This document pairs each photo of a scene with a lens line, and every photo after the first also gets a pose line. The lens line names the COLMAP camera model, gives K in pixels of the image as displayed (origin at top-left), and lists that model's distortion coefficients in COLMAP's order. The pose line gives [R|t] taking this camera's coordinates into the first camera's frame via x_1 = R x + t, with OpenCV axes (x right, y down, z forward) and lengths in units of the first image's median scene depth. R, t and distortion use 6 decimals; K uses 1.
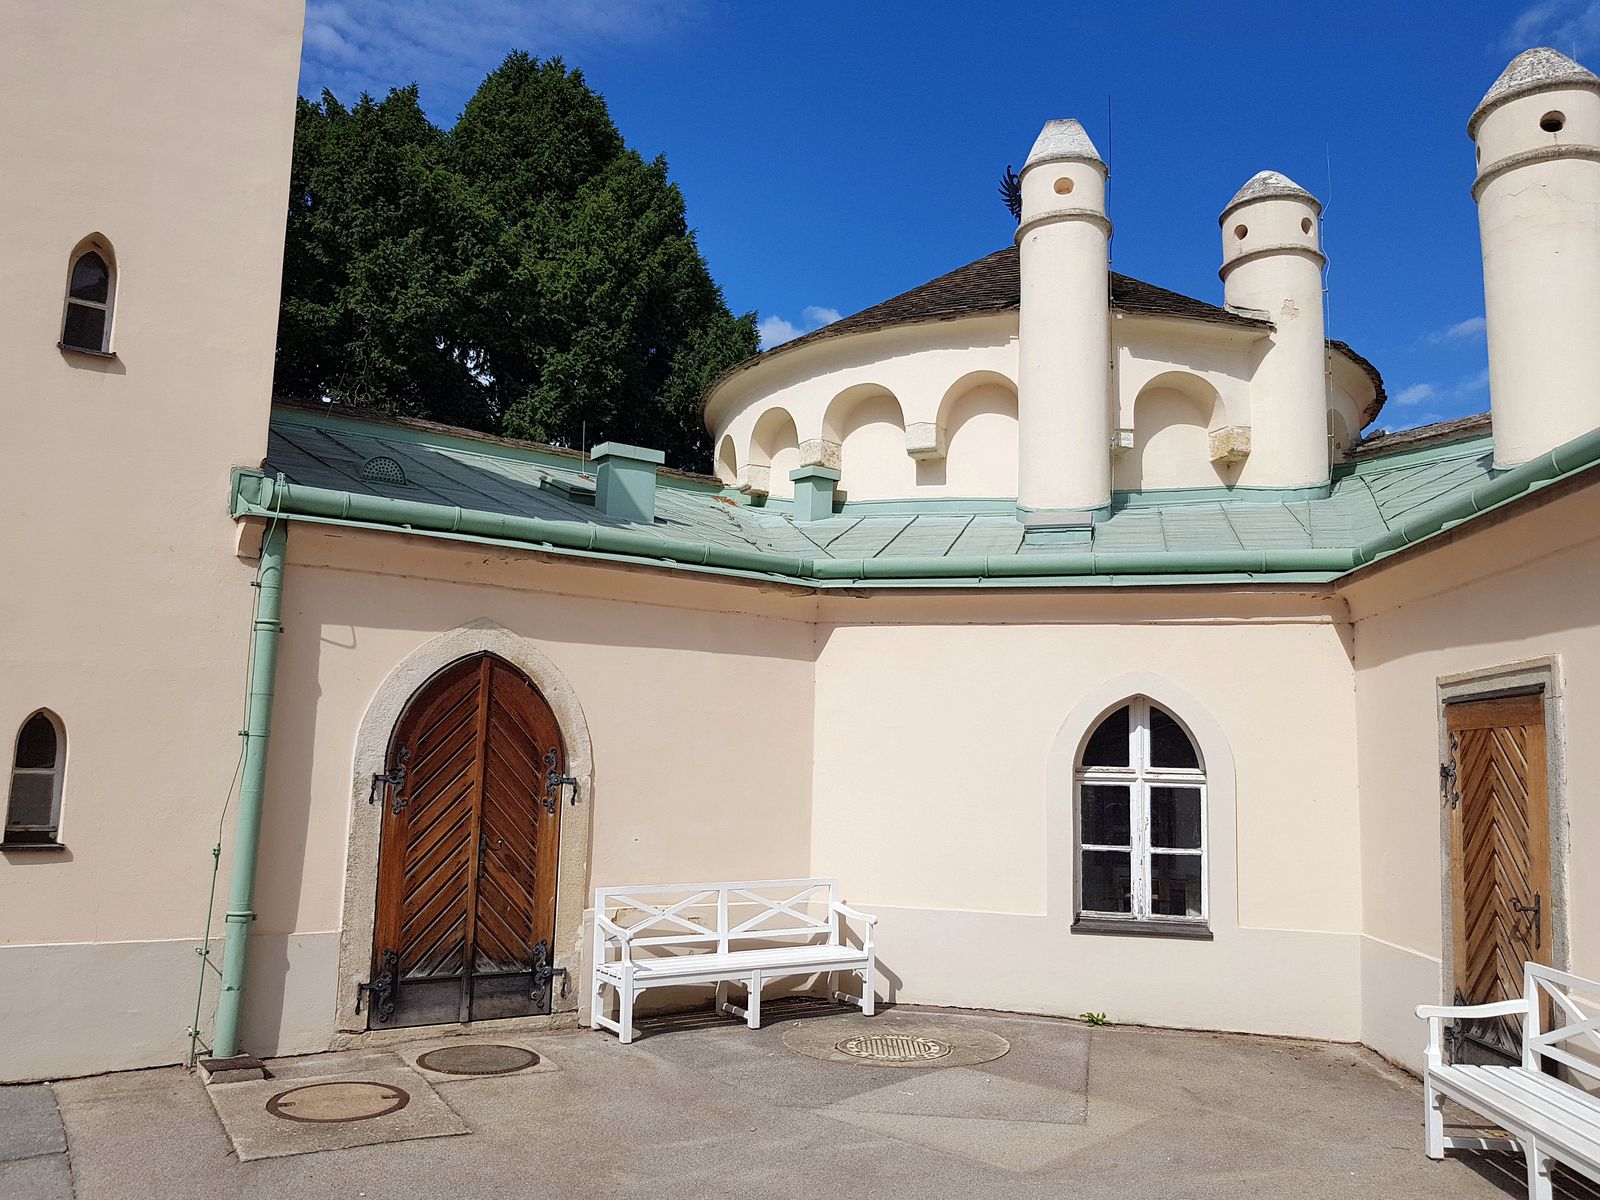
lens RADIAL K [[1259.4, 0, 764.1], [0, 1259.4, 599.5], [0, 0, 1]] dist [0.006921, -0.021787]
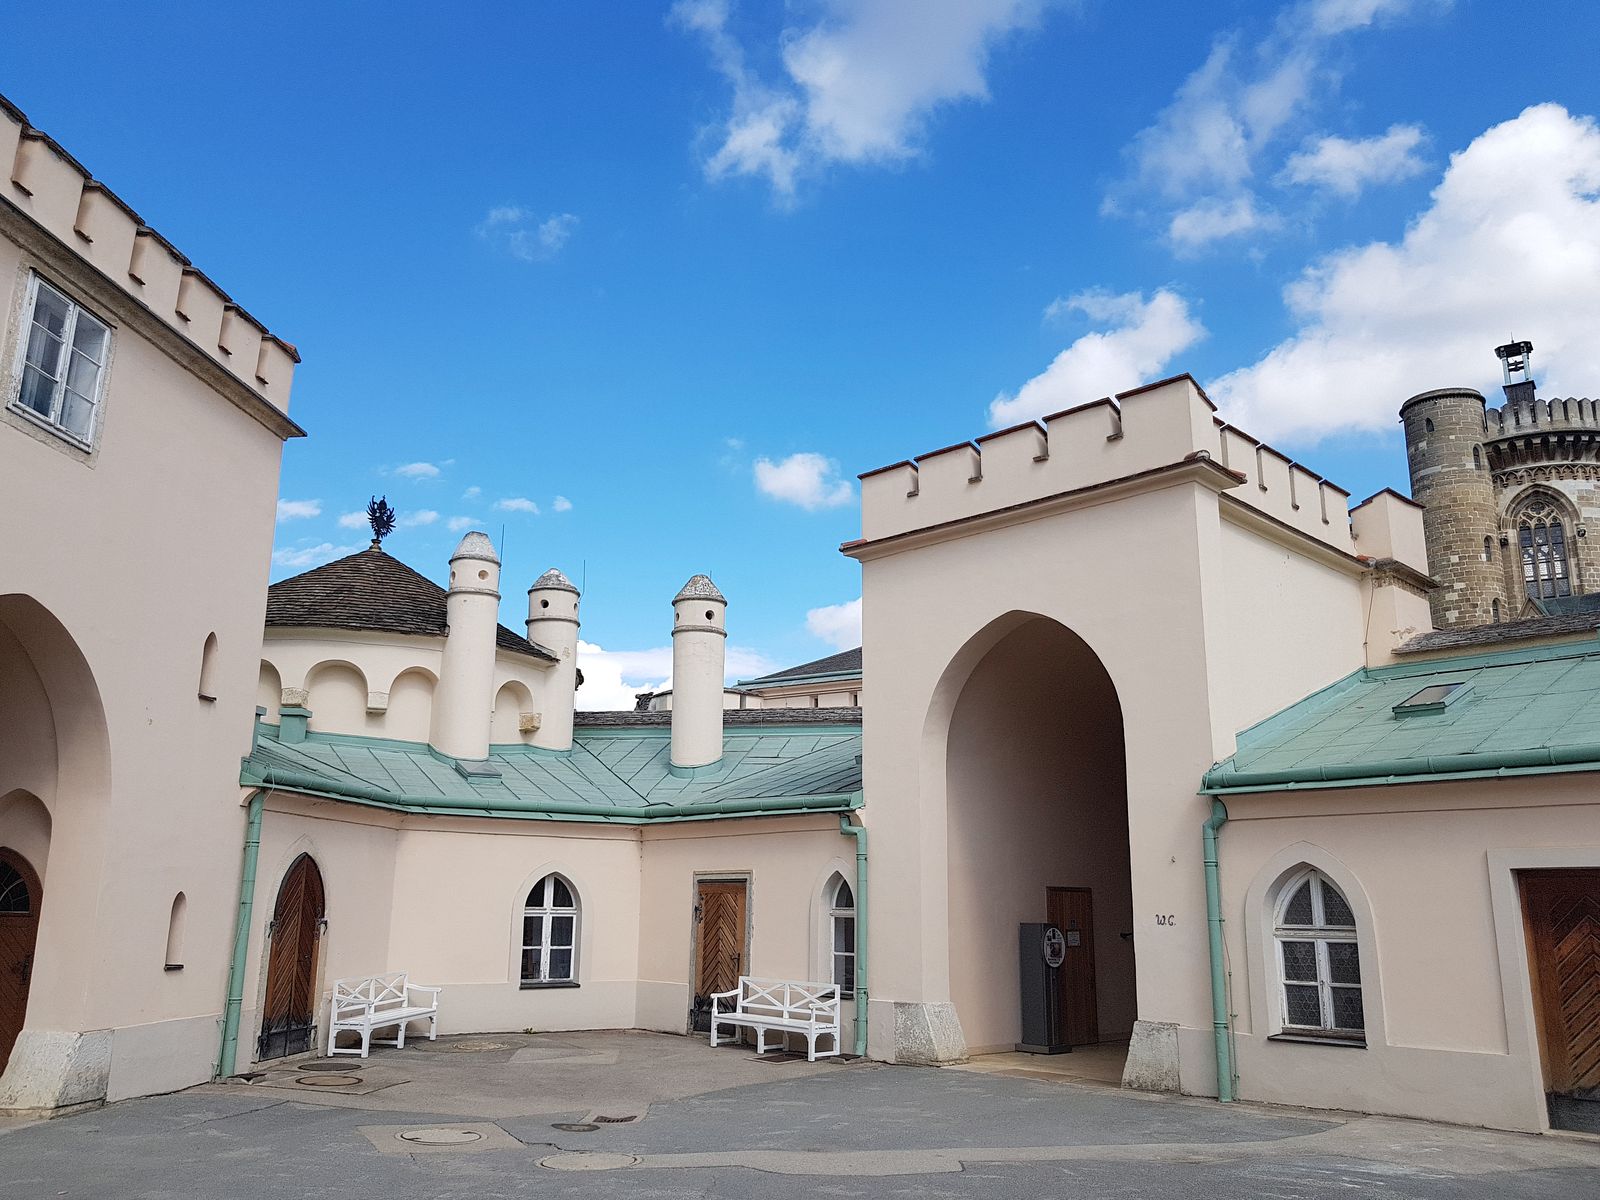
lens RADIAL K [[1251.0, 0, 791.2], [0, 1251.0, 601.7], [0, 0, 1]] dist [-0.005817, -0.005005]
pose [[0.658864, 0.157884, 0.735507, -1.065160], [-0.093769, 0.987339, -0.127945, -0.142276], [-0.746395, 0.015330, 0.665327, -0.699223]]
